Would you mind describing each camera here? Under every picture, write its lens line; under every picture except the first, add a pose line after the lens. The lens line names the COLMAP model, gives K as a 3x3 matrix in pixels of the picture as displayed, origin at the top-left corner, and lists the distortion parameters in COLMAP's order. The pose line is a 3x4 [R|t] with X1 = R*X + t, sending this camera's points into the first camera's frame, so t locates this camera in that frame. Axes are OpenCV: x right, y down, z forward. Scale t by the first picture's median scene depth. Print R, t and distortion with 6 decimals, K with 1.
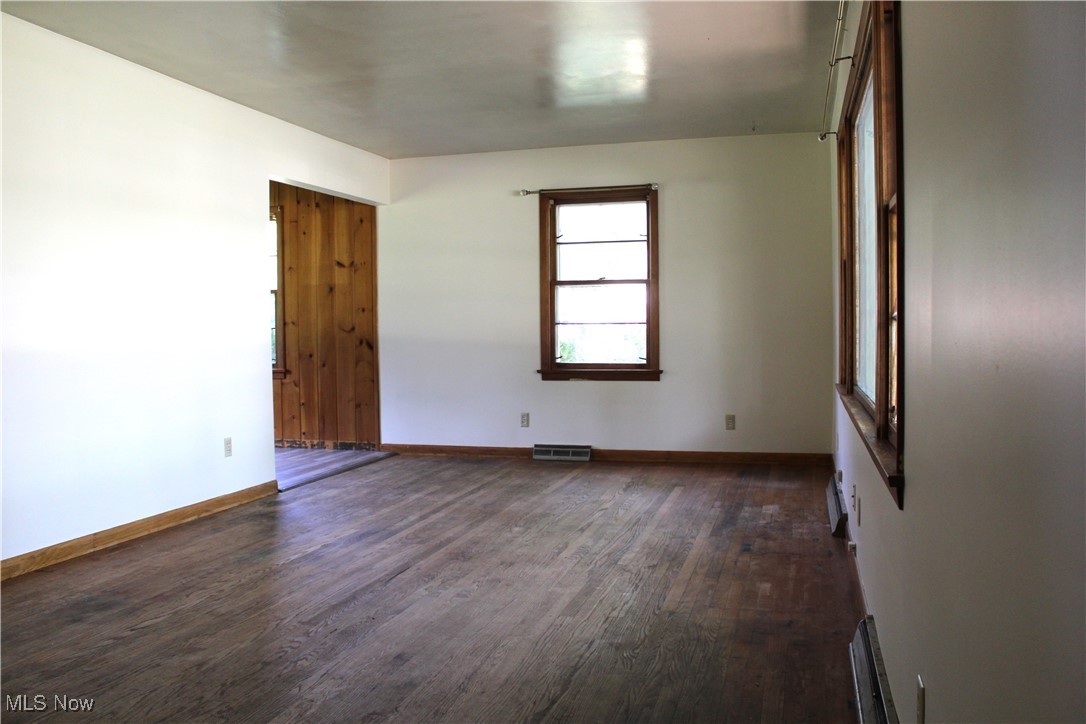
lens RADIAL K [[982.2, 0, 534.2], [0, 982.2, 358.0], [0, 0, 1]] dist [-0.129690, -0.000953]
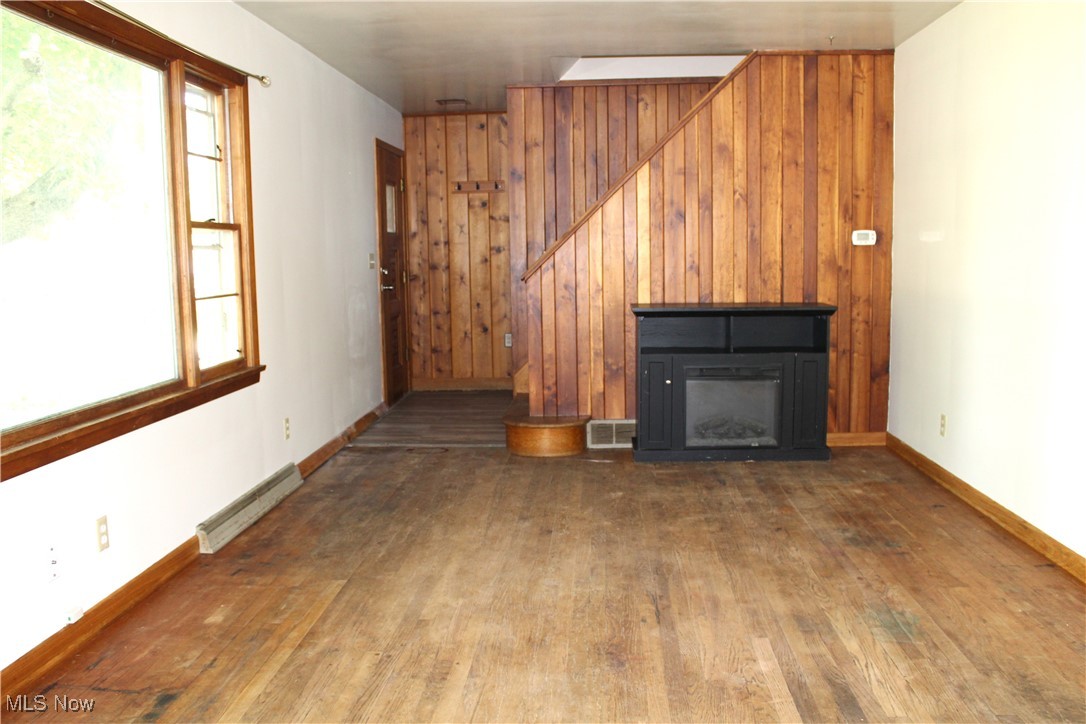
lens RADIAL K [[924.5, 0, 545.5], [0, 924.5, 354.8], [0, 0, 1]] dist [-0.147093, 0.110160]
pose [[-0.974324, 0.054260, -0.218513, 0.109553], [0.022223, 0.988963, 0.146485, -0.105153], [0.224049, 0.137868, -0.964777, 1.763416]]
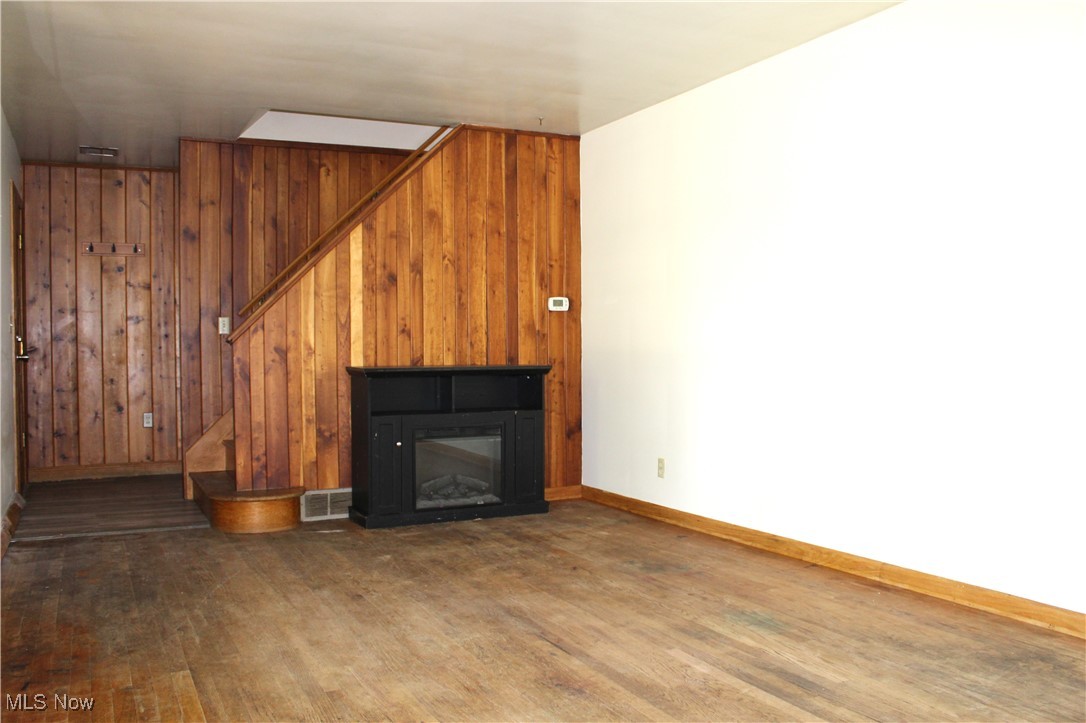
lens RADIAL K [[924.5, 0, 546.0], [0, 924.5, 365.9], [0, 0, 1]] dist [-0.147093, 0.110160]
pose [[-0.732781, 0.034103, -0.679609, 0.385697], [-0.006078, 0.998375, 0.056652, -0.051393], [0.680437, 0.045644, -0.731384, 1.610557]]
